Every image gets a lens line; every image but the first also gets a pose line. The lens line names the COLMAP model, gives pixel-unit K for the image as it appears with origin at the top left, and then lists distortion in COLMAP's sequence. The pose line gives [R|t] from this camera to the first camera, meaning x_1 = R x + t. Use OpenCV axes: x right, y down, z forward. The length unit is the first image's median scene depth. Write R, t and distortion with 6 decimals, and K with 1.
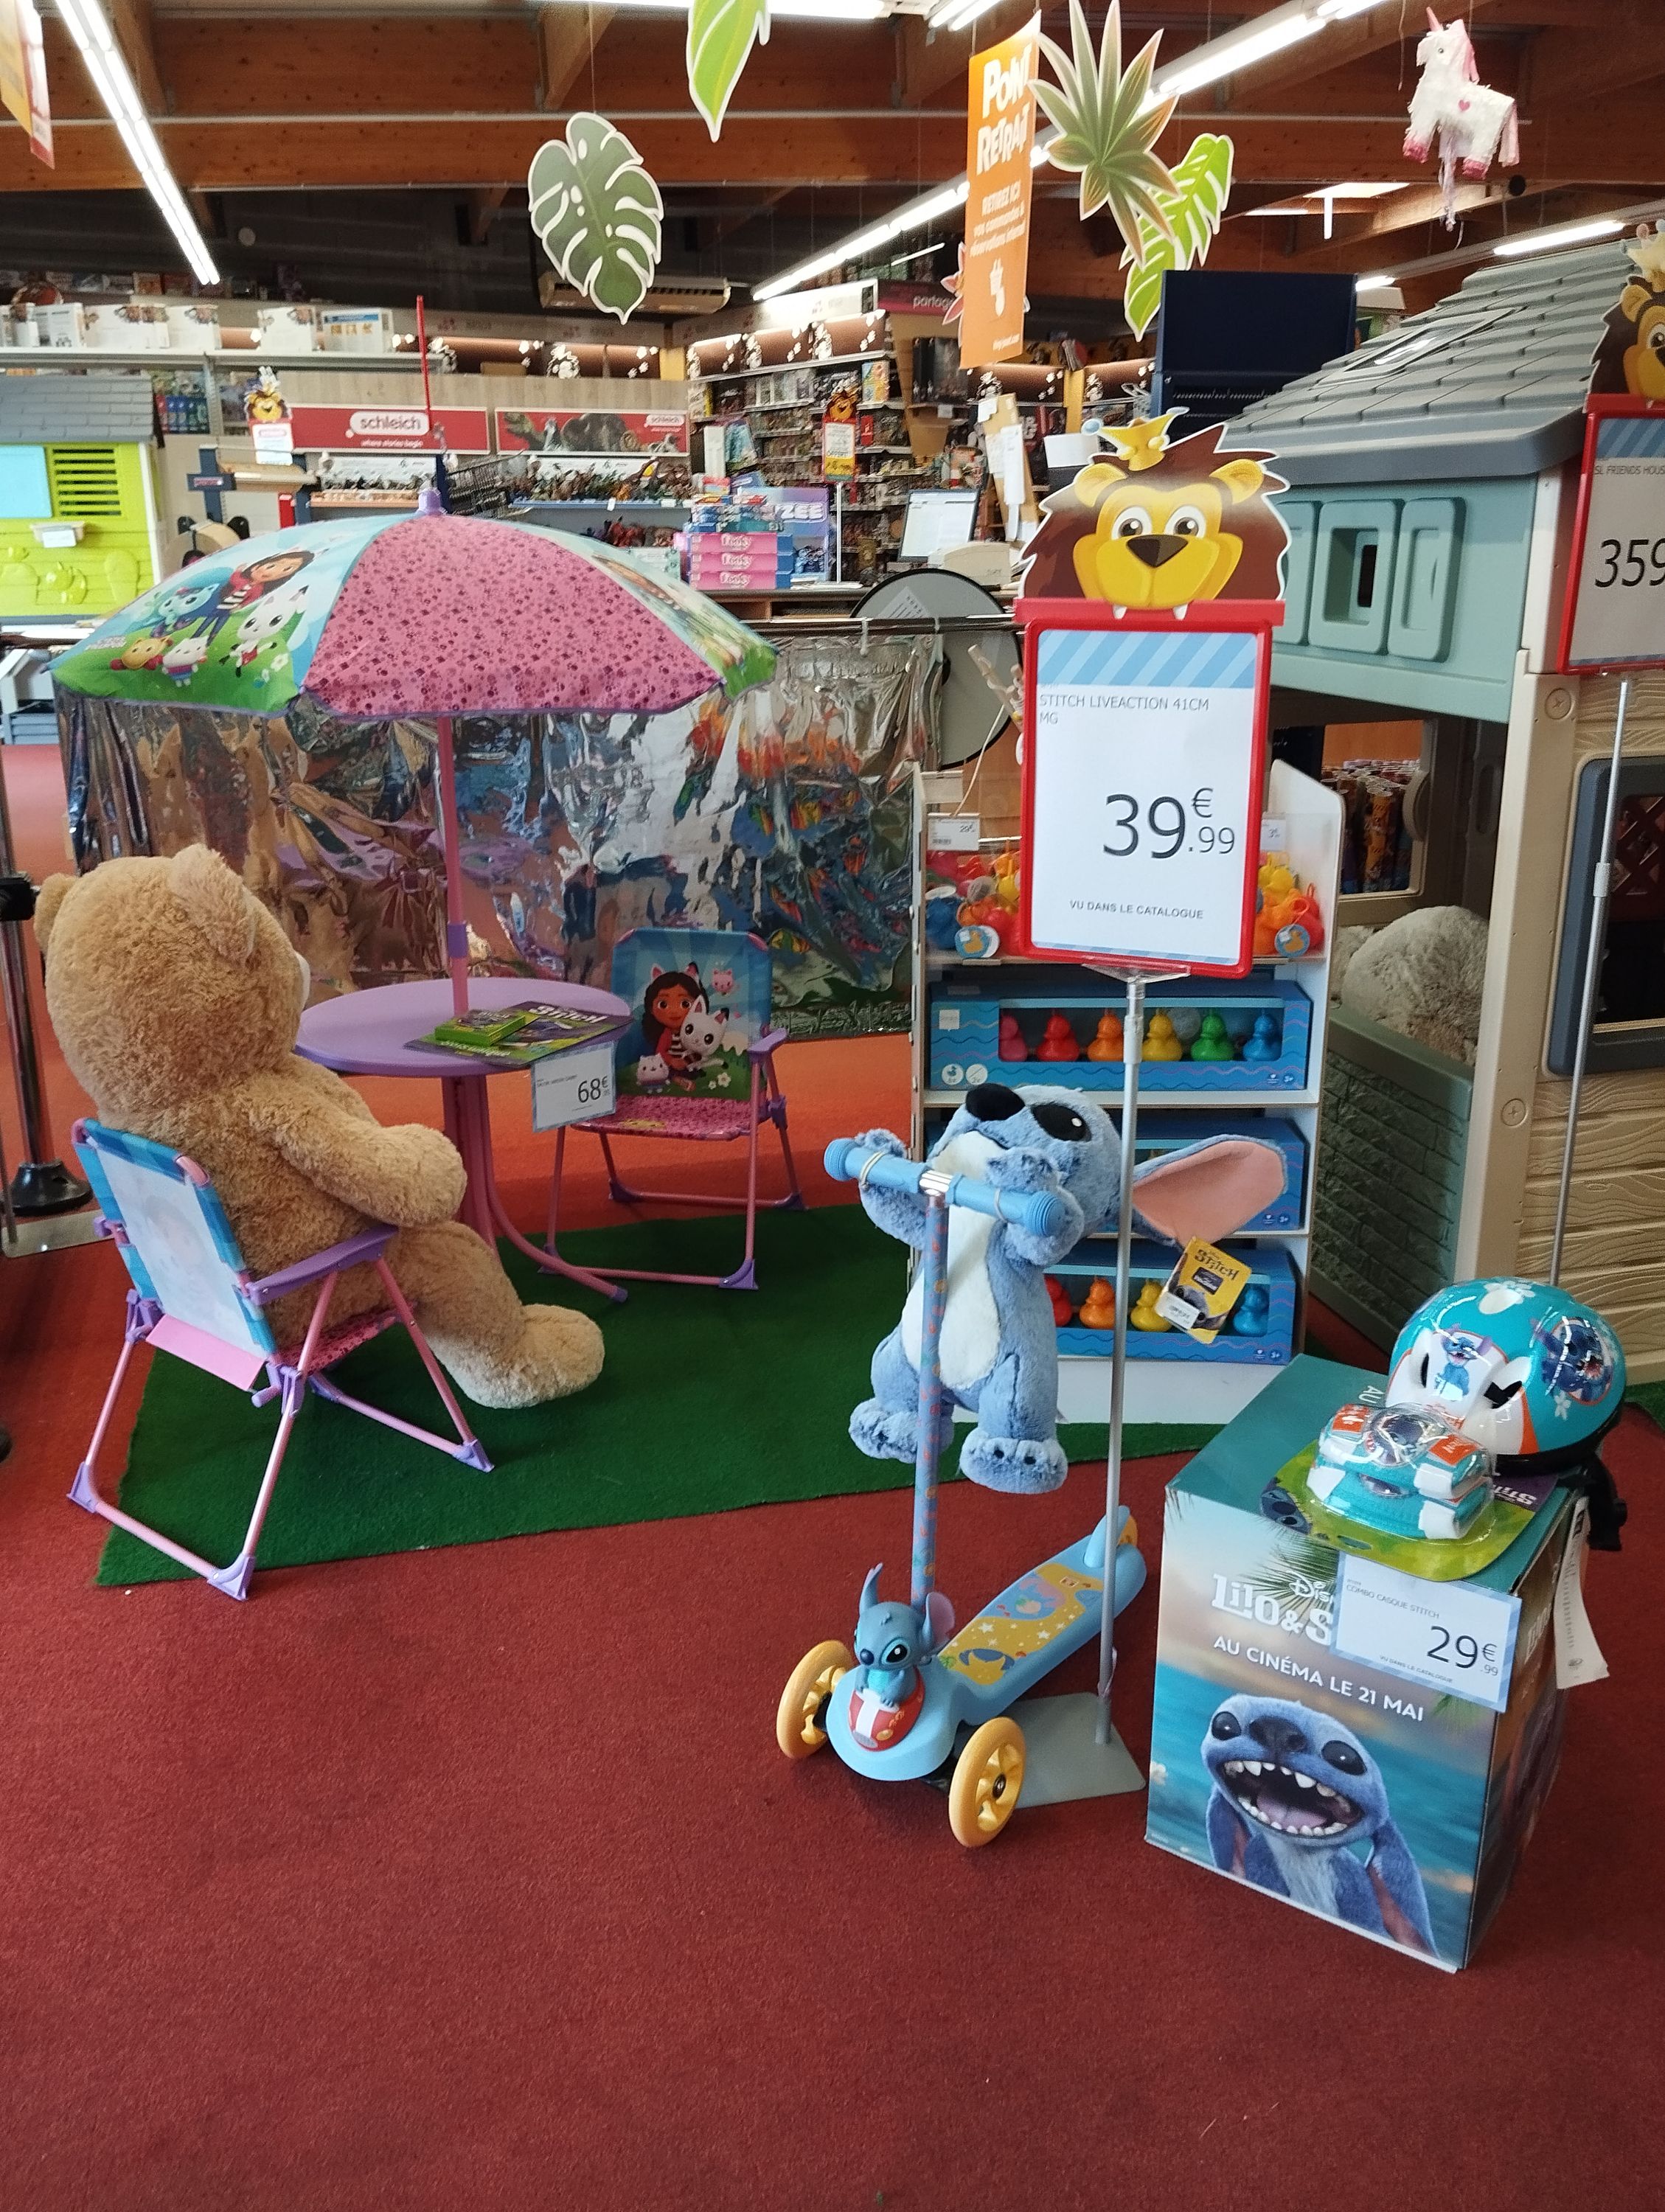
lens RADIAL K [[1841.0, 0, 829.4], [0, 1841.0, 1102.7], [0, 0, 1]] dist [0.054469, -0.106917]
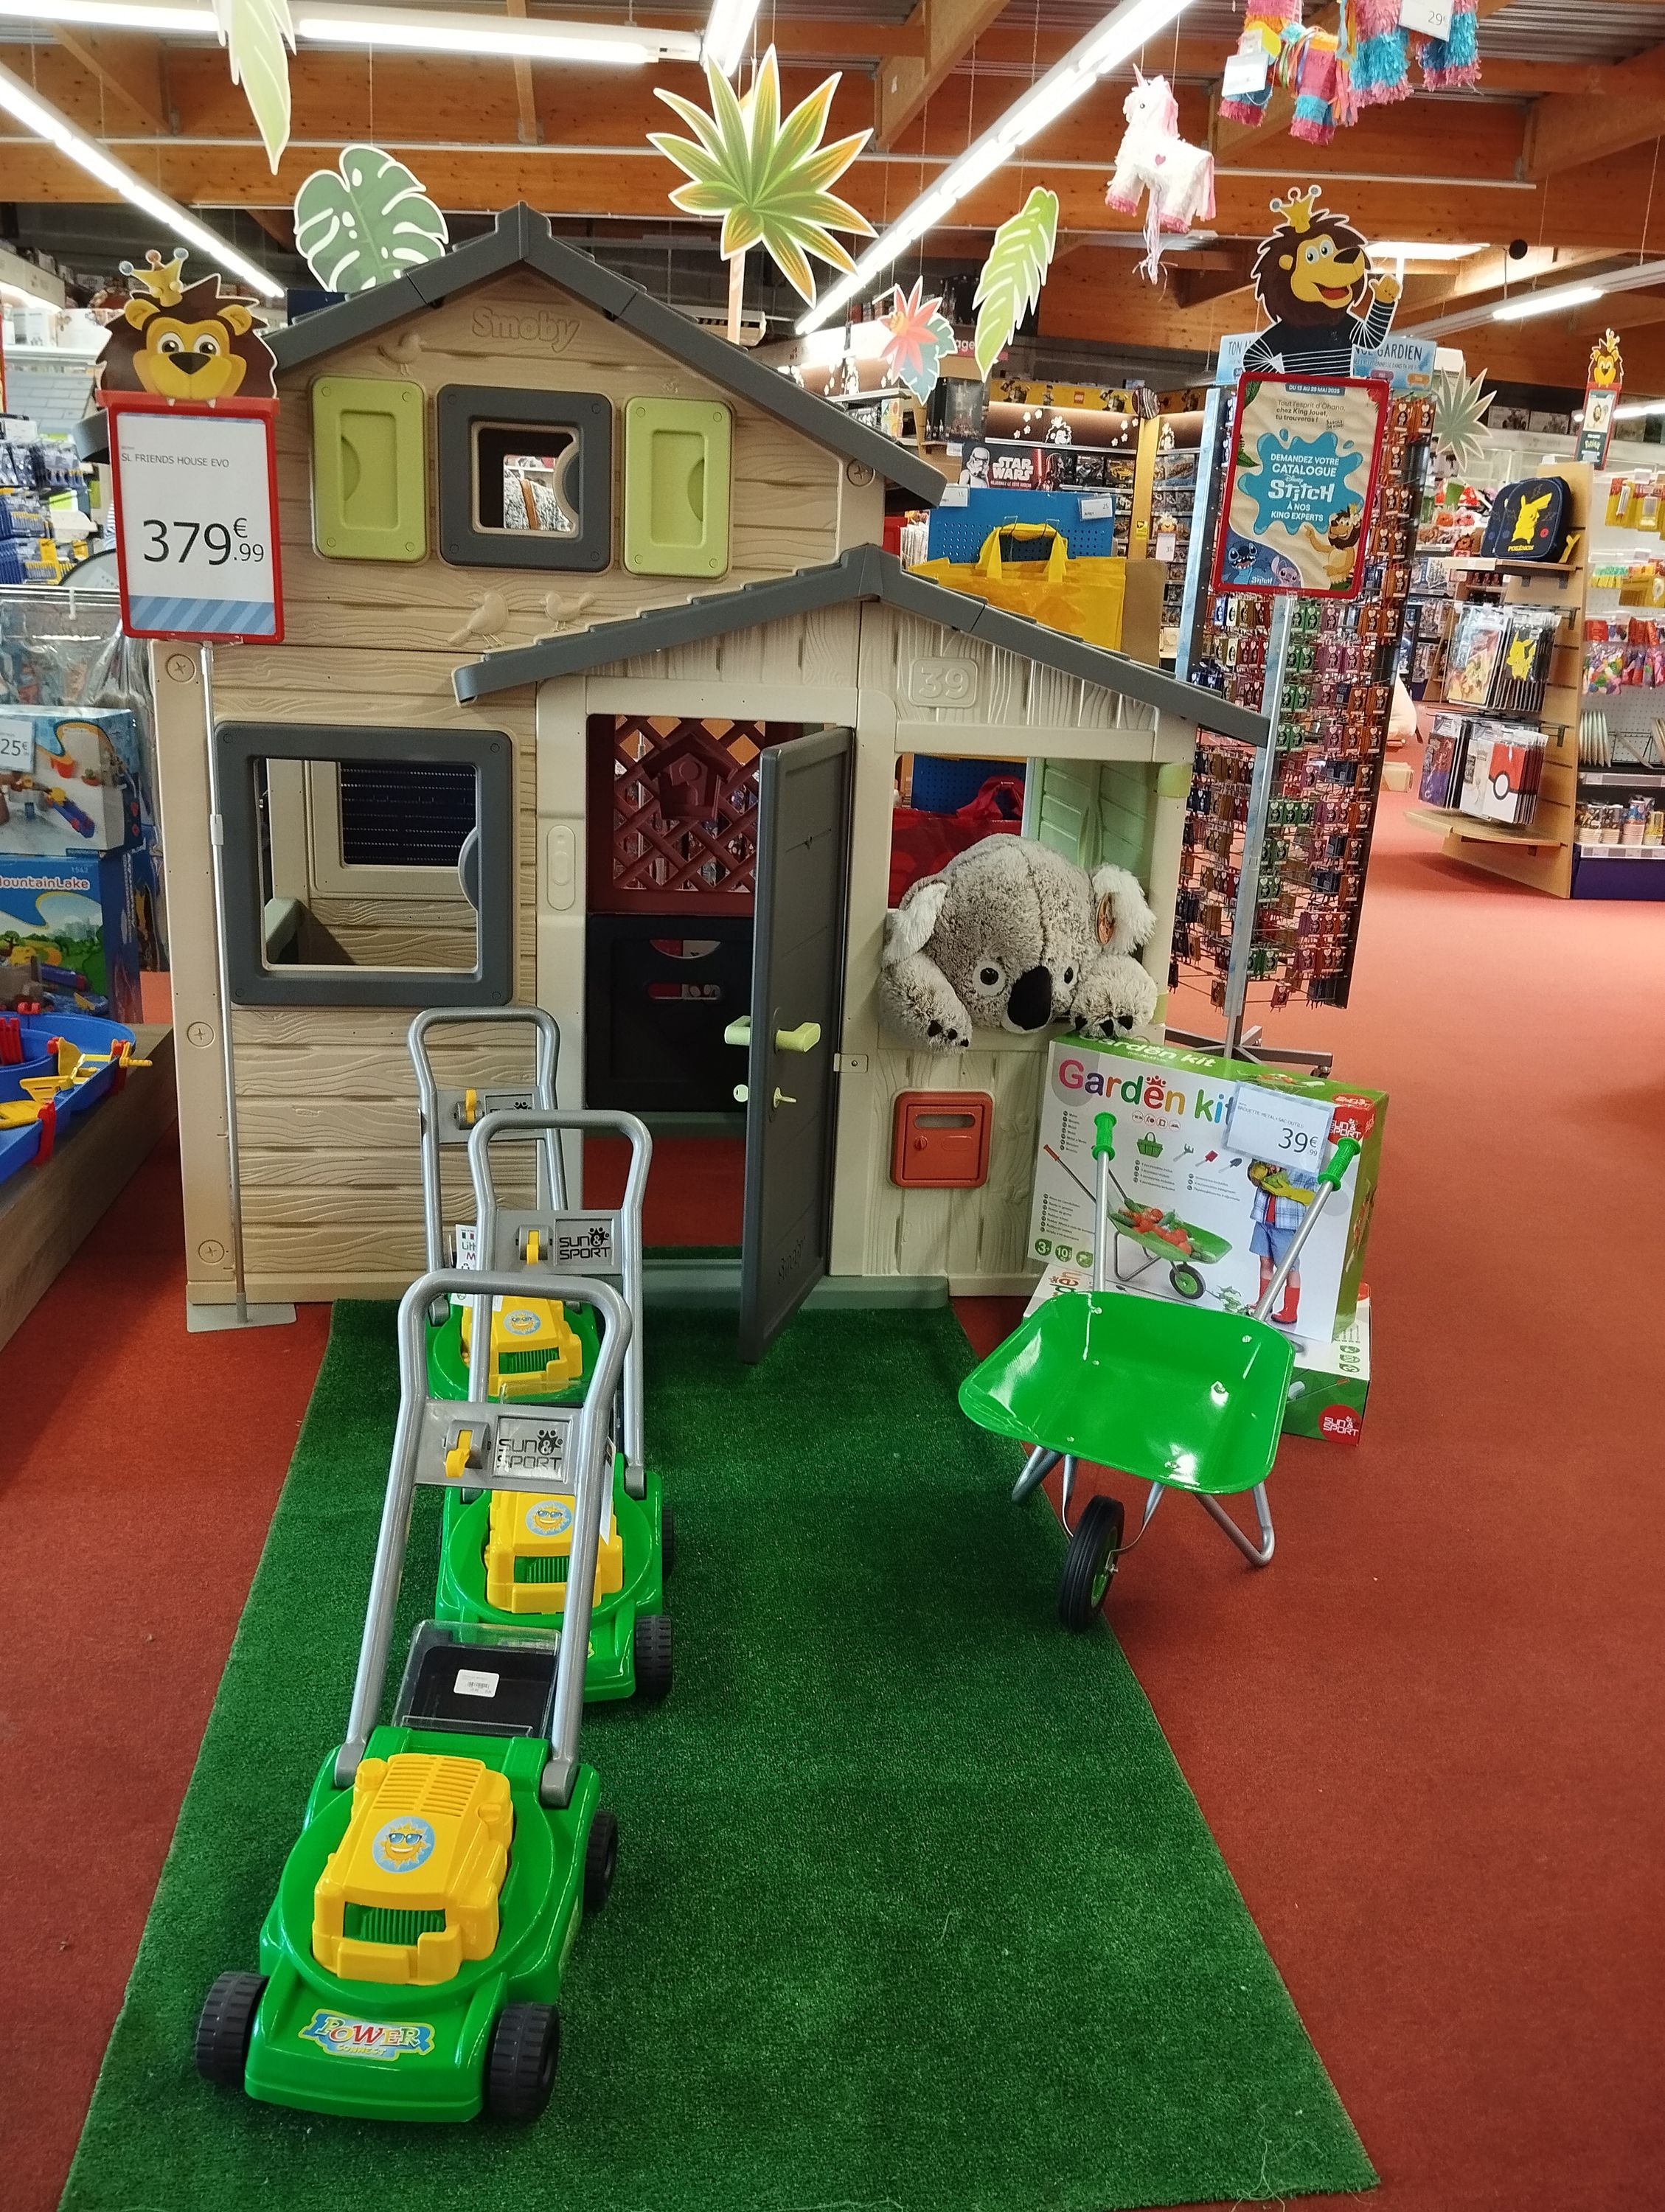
lens RADIAL K [[1841.0, 0, 826.8], [0, 1841.0, 1110.4], [0, 0, 1]] dist [0.054469, -0.106917]
pose [[0.990570, 0.086520, -0.106237, 0.181231], [-0.088080, 0.996062, -0.010074, 0.006052], [0.104947, 0.019336, 0.994290, -0.015868]]
